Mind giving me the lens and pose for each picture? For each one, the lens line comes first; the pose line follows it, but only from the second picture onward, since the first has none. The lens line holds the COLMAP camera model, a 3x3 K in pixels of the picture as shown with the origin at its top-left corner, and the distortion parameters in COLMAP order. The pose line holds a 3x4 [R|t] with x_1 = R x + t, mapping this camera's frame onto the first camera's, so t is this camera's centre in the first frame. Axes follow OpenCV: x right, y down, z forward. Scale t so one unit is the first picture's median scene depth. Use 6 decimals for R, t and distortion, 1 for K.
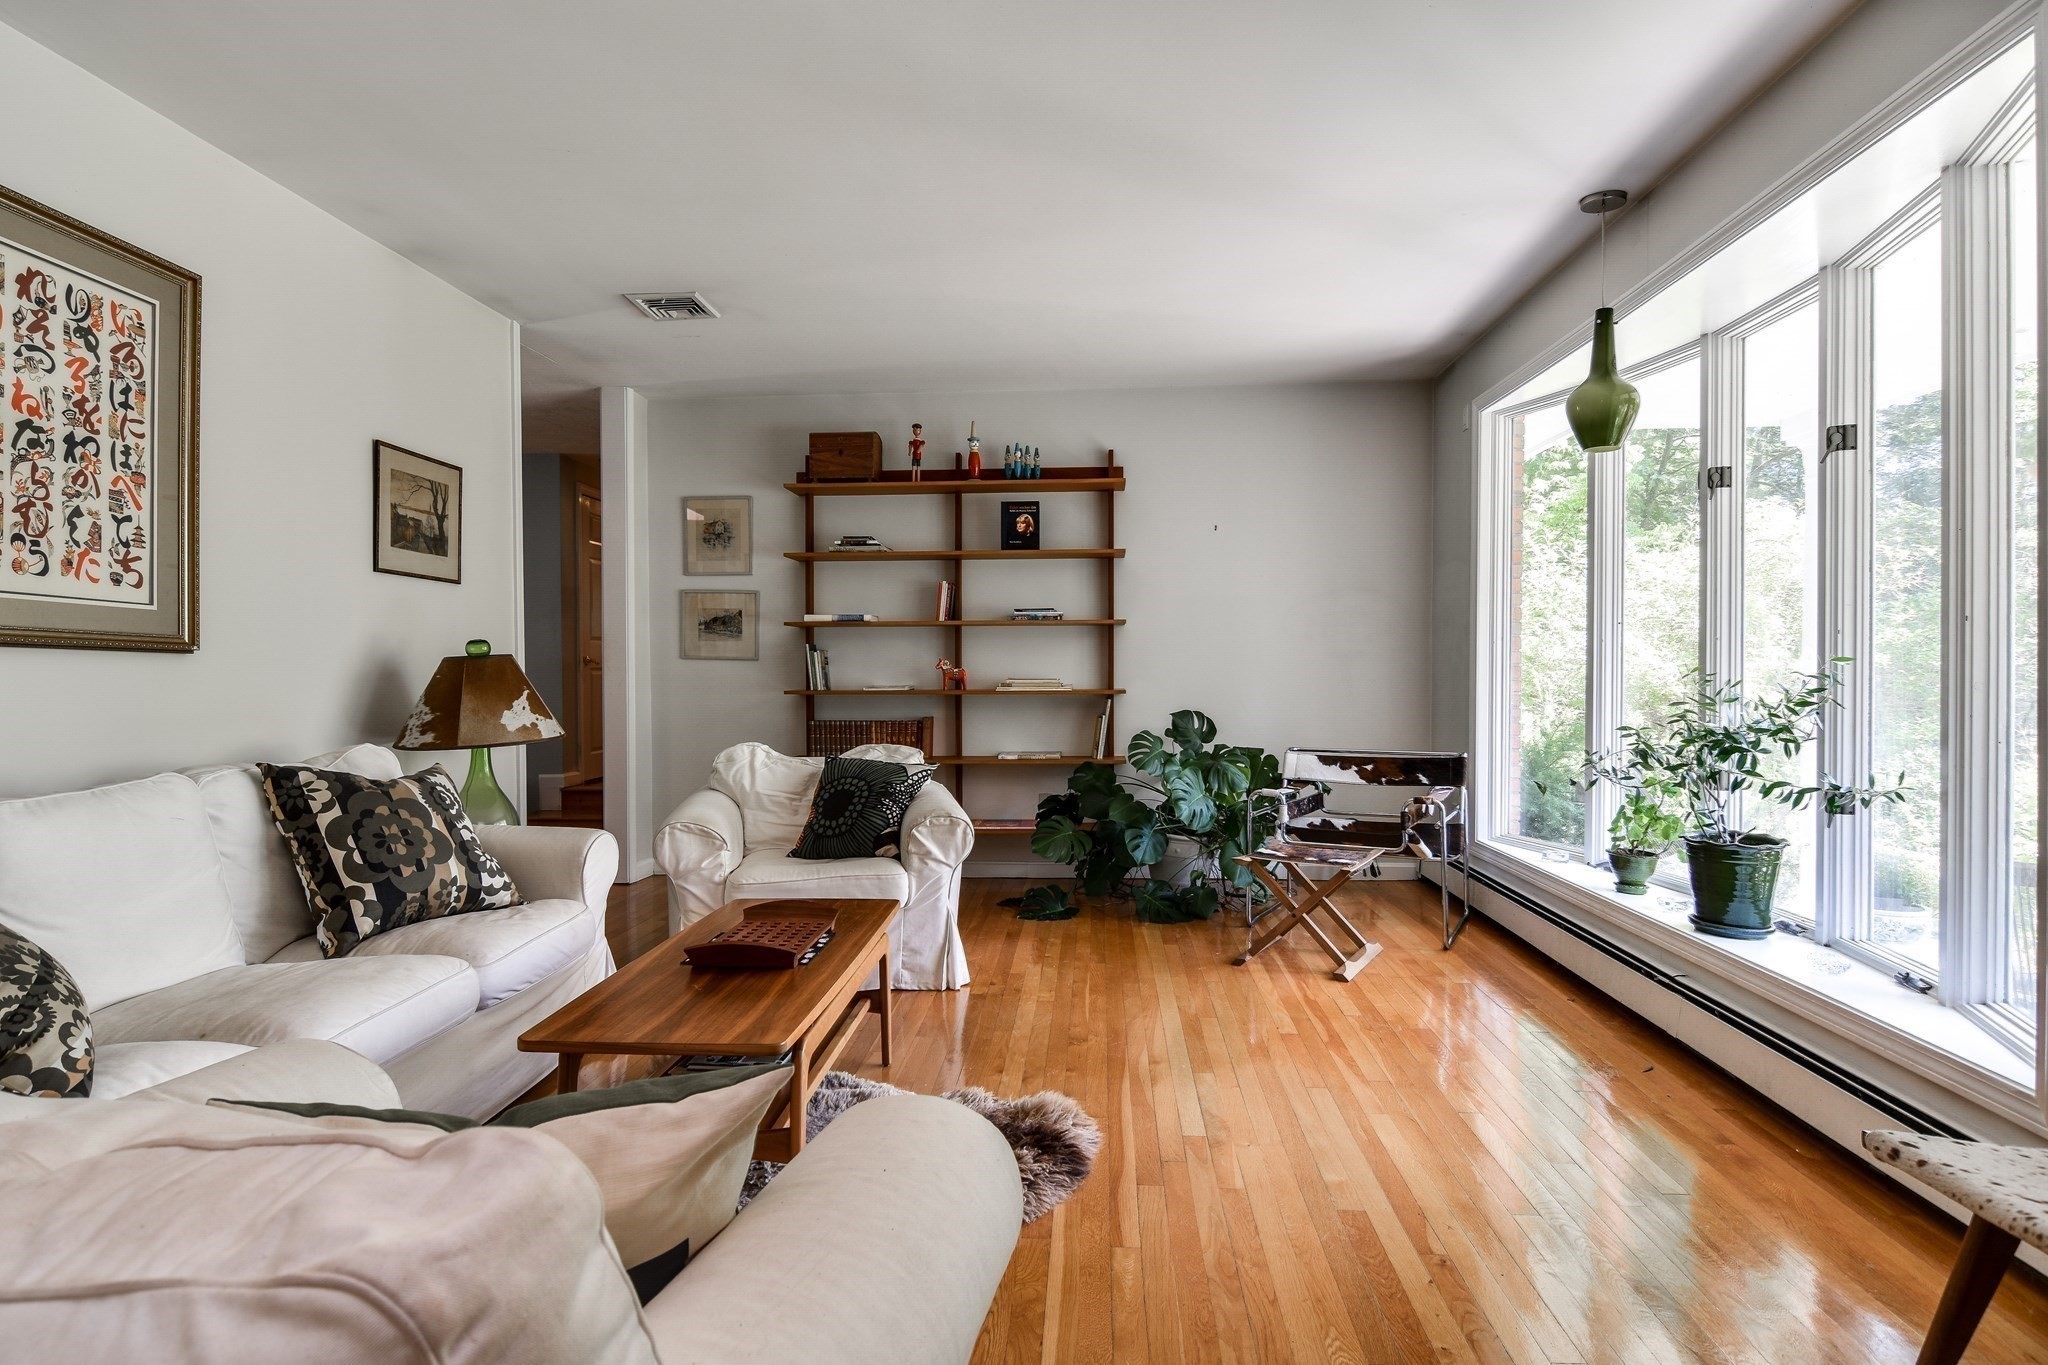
lens RADIAL K [[1088.4, 0, 1026.1], [0, 1088.4, 672.0], [0, 0, 1]] dist [0.013226, -0.010597]
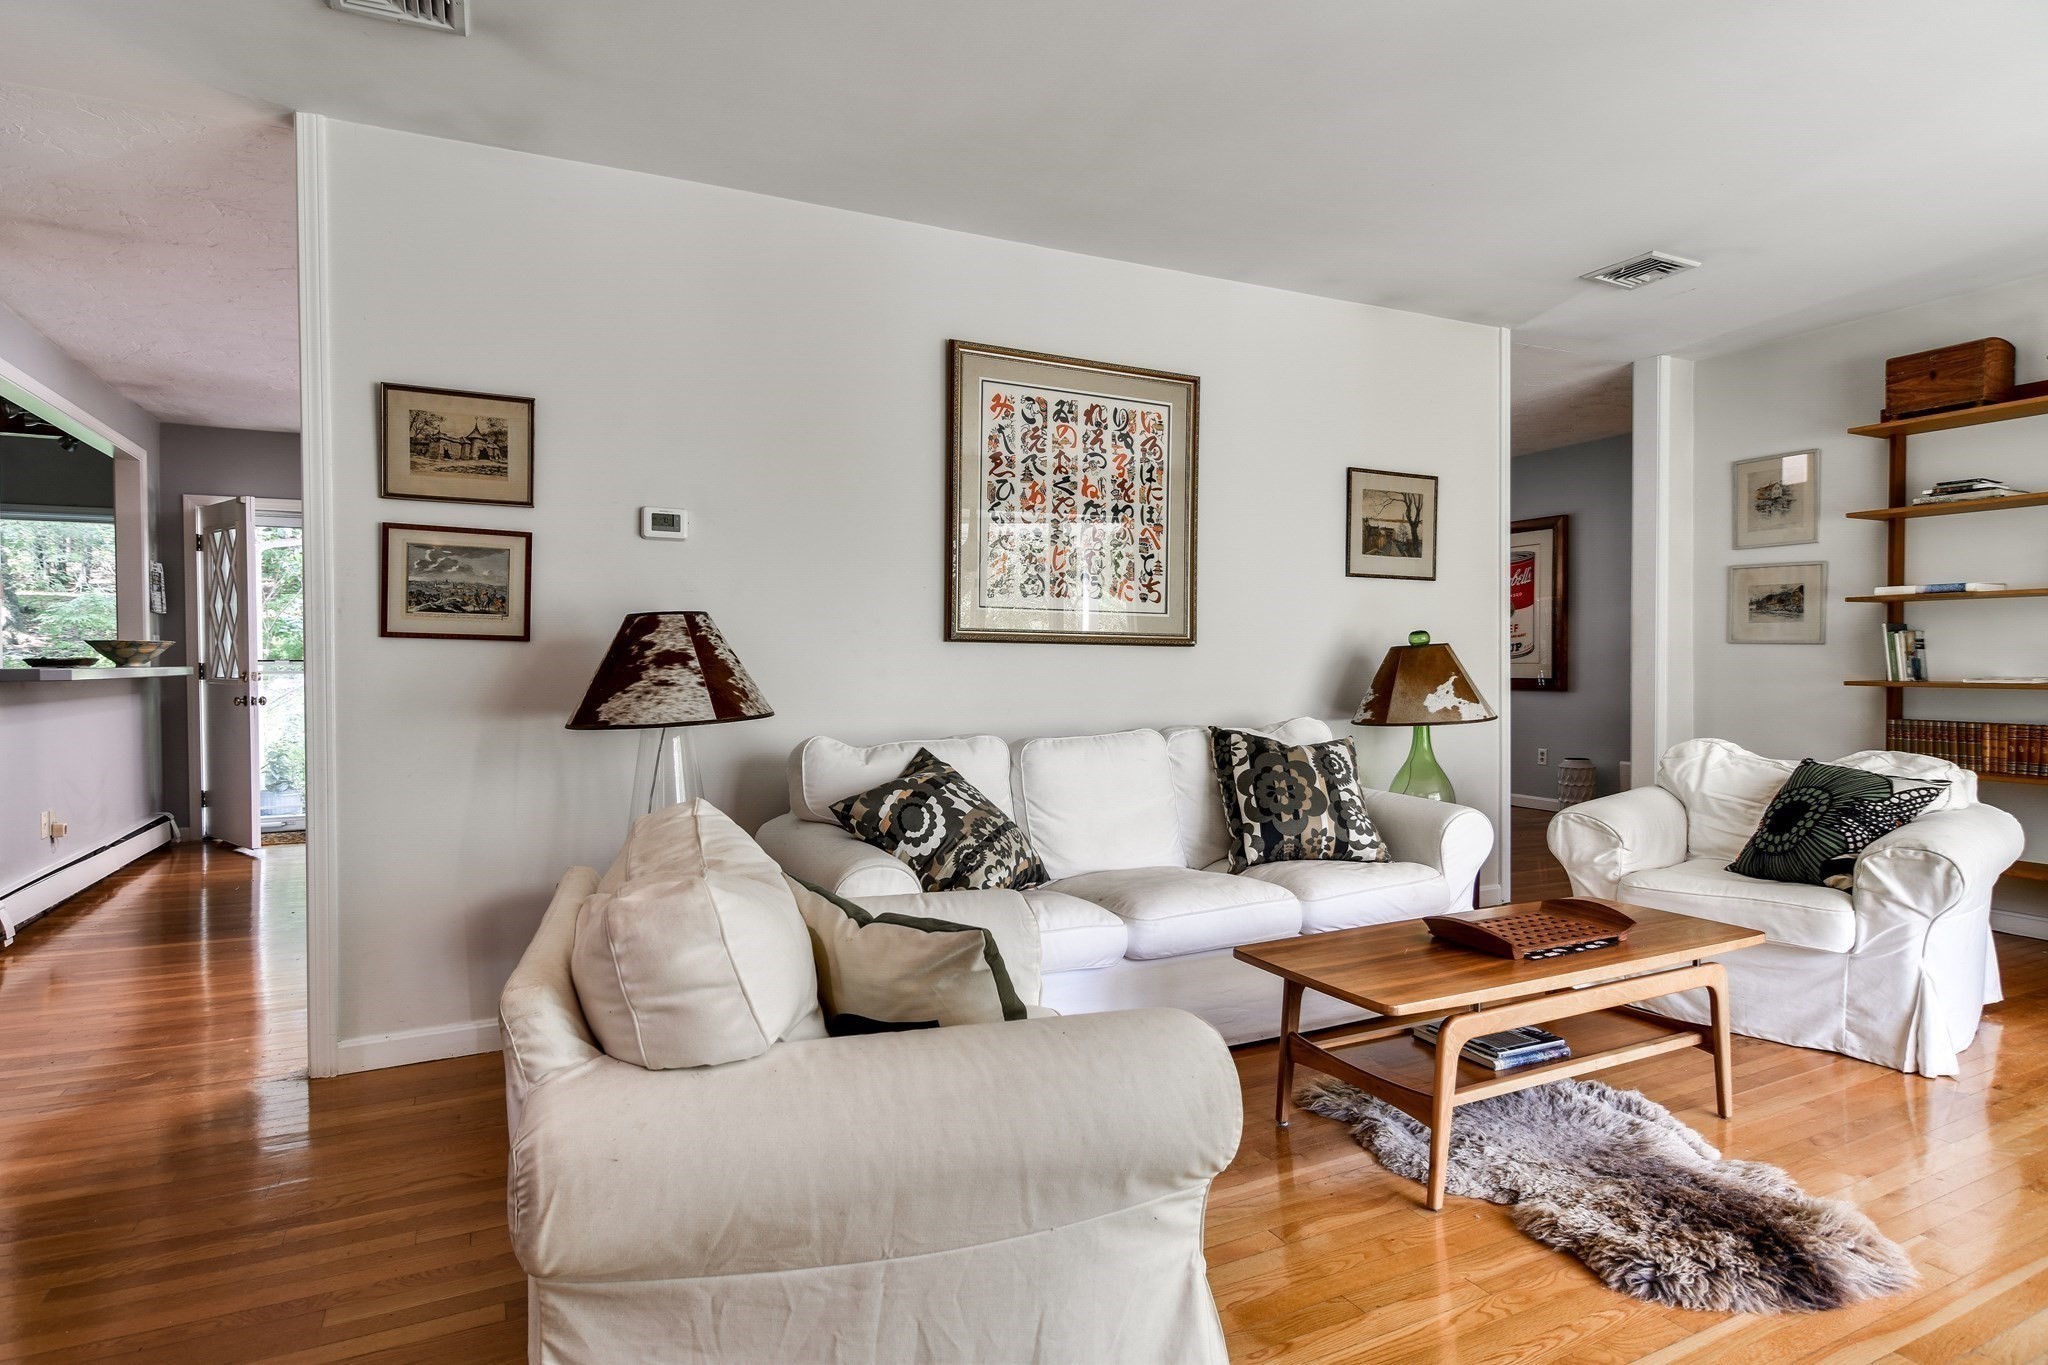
lens RADIAL K [[1088.4, 0, 1026.1], [0, 1088.4, 672.0], [0, 0, 1]] dist [0.013226, -0.010597]
pose [[0.516140, 0.012104, -0.856419, 0.342954], [0.001204, 0.999889, 0.014857, -0.005425], [0.856503, -0.008699, 0.516068, 0.089116]]
